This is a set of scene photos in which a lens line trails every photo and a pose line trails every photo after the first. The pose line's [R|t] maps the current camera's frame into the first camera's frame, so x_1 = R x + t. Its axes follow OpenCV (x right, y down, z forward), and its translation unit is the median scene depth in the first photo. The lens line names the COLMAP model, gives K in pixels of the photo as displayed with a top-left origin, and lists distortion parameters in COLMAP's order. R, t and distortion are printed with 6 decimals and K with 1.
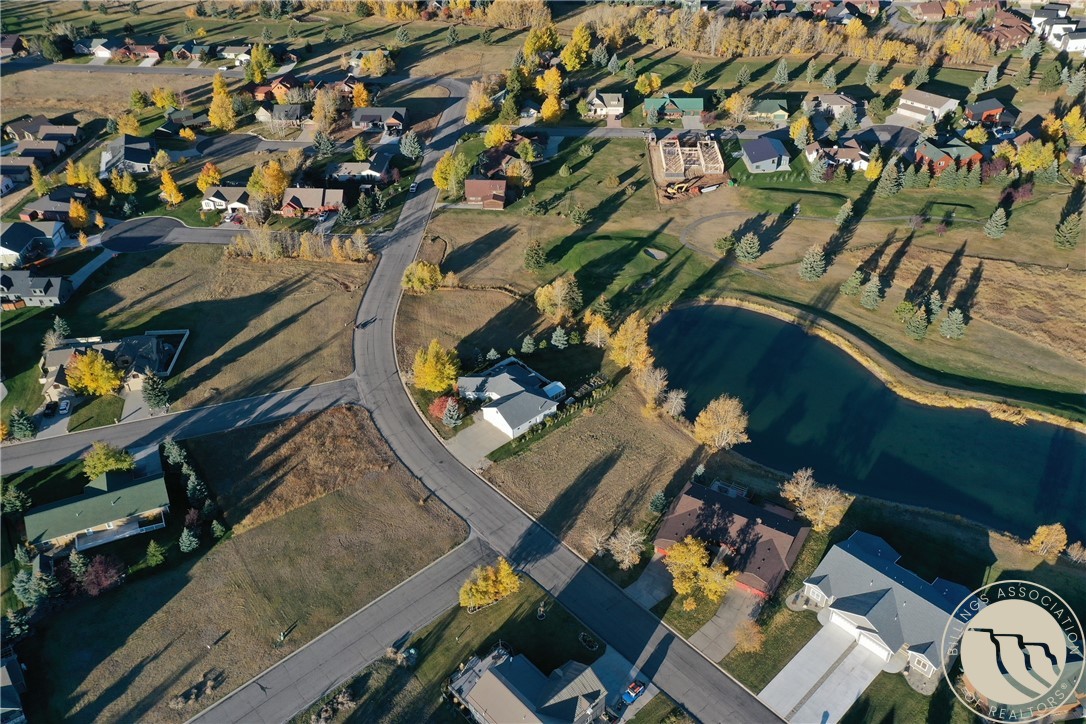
lens RADIAL K [[867.9, 0, 545.0], [0, 867.9, 348.5], [0, 0, 1]] dist [0.015656, 0.003269]
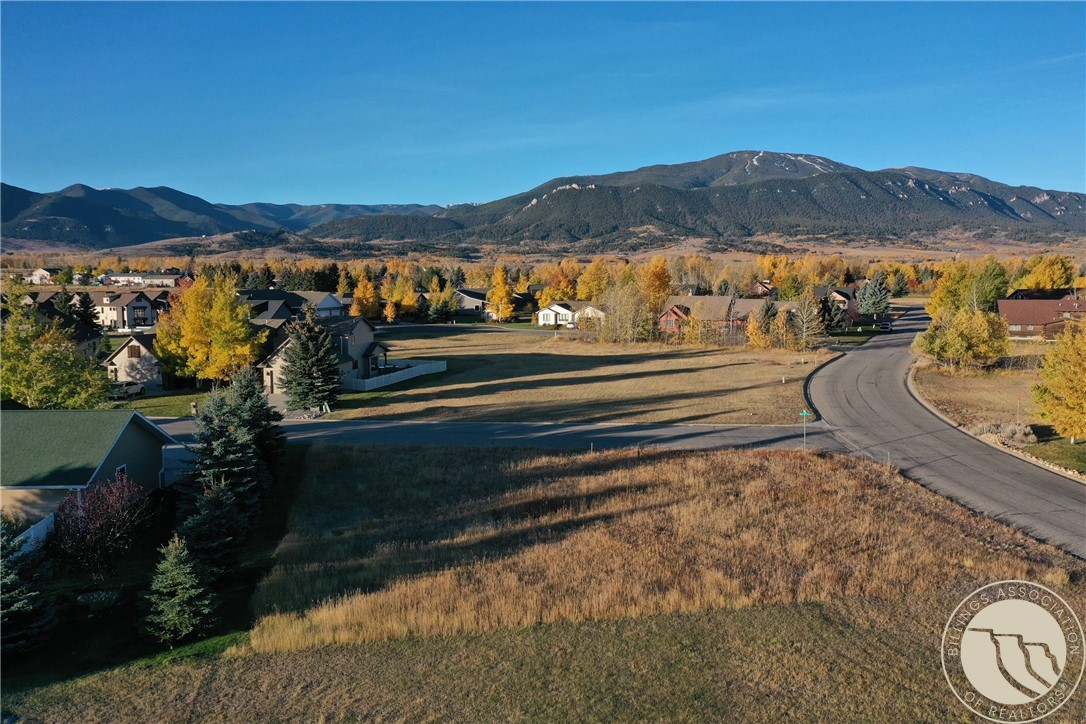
lens RADIAL K [[867.9, 0, 545.0], [0, 867.9, 348.5], [0, 0, 1]] dist [0.015656, 0.003269]
pose [[0.917739, 0.029298, -0.396103, -0.206652], [-0.218836, 0.869551, -0.442709, 0.200784], [0.331461, 0.492973, 0.804432, 0.754587]]
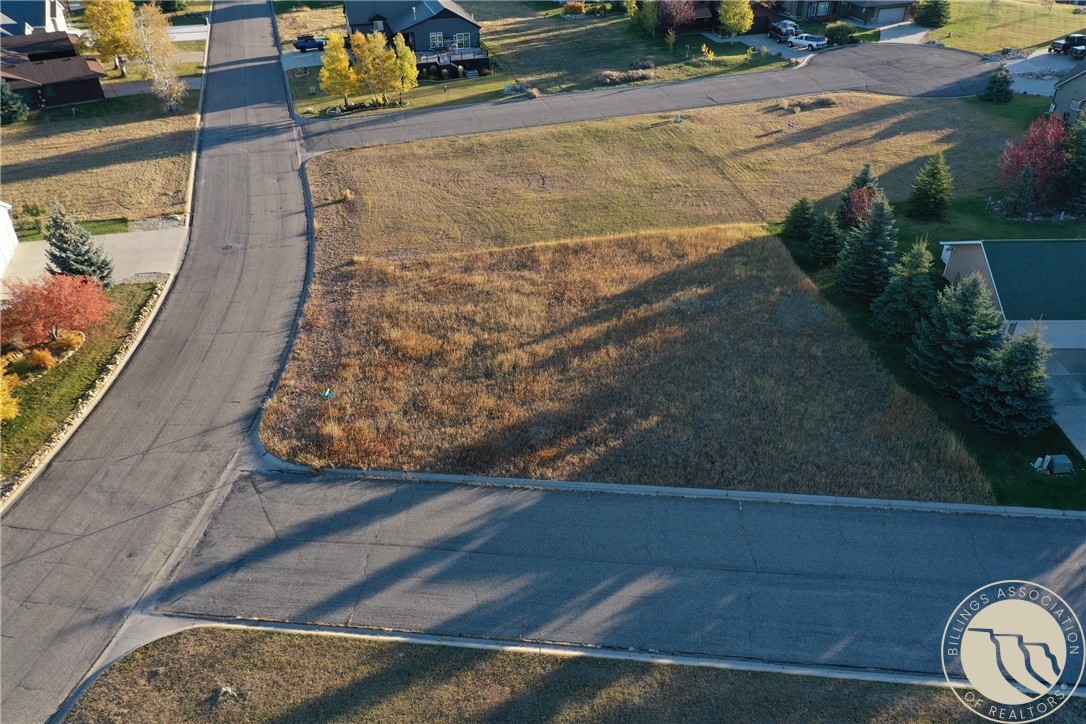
lens RADIAL K [[846.2, 0, 543.0], [0, 846.2, 362.0], [0, 0, 1]] dist [0.004327, 0.004354]
pose [[-0.896740, -0.238813, 0.372593, -0.384090], [0.256740, 0.405032, 0.877516, -0.132871], [-0.360474, 0.882563, -0.301896, 1.087826]]
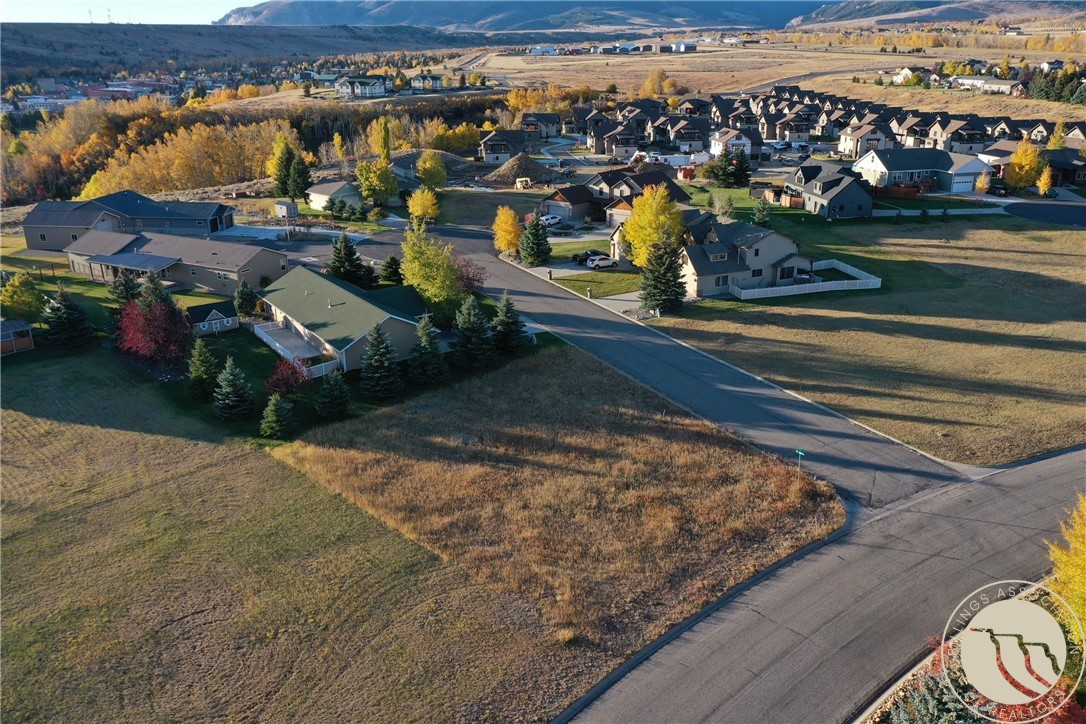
lens RADIAL K [[867.9, 0, 545.0], [0, 867.9, 348.5], [0, 0, 1]] dist [0.015656, 0.003269]
pose [[0.159960, 0.324096, -0.932402, 0.027906], [-0.545880, 0.816036, 0.189999, 0.022693], [0.822452, 0.478588, 0.307451, 0.852081]]
